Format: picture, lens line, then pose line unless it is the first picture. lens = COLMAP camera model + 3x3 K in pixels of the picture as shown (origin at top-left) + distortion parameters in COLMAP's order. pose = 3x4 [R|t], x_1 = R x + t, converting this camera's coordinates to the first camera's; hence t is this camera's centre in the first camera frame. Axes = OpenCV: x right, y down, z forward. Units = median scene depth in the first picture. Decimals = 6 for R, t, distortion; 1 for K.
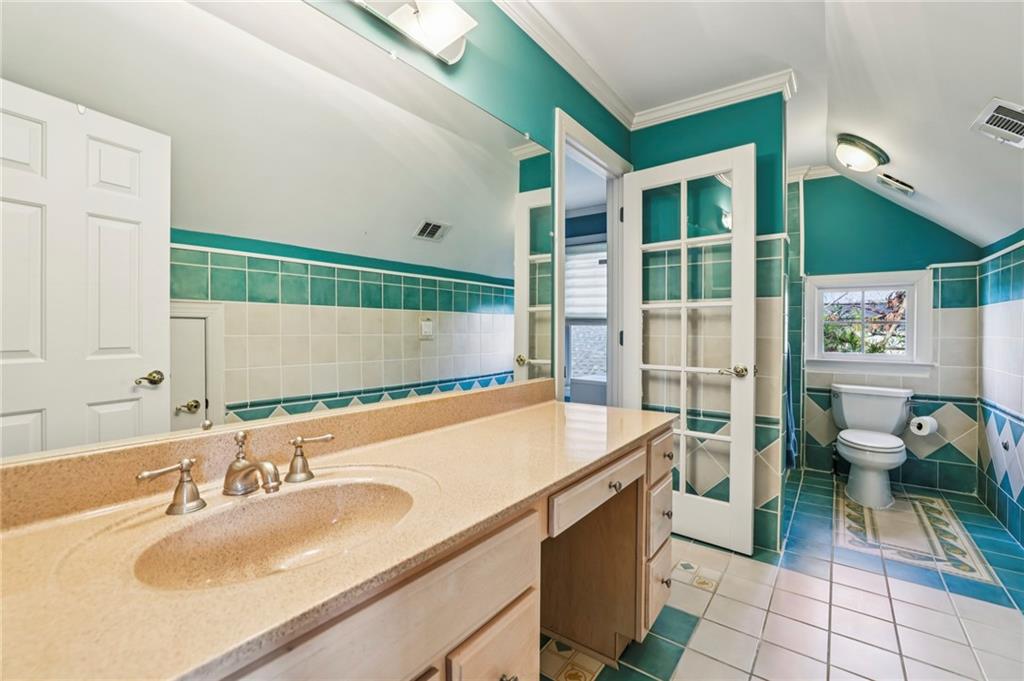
lens RADIAL K [[436.4, 0, 511.9], [0, 436.4, 333.4], [0, 0, 1]] dist [0.002933, 0.000363]
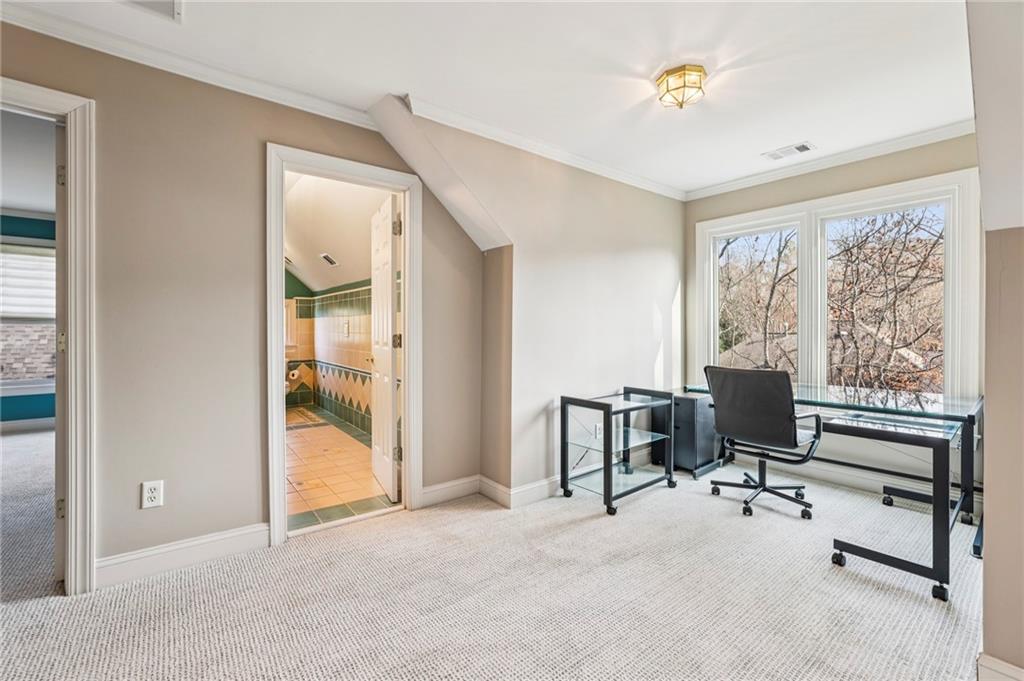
lens RADIAL K [[436.4, 0, 510.6], [0, 436.4, 333.9], [0, 0, 1]] dist [0.002933, 0.000363]
pose [[0.262829, -0.010931, 0.964781, -0.812178], [0.015070, 0.999860, 0.007223, 0.018404], [-0.964725, 0.012641, 0.262957, -0.554685]]
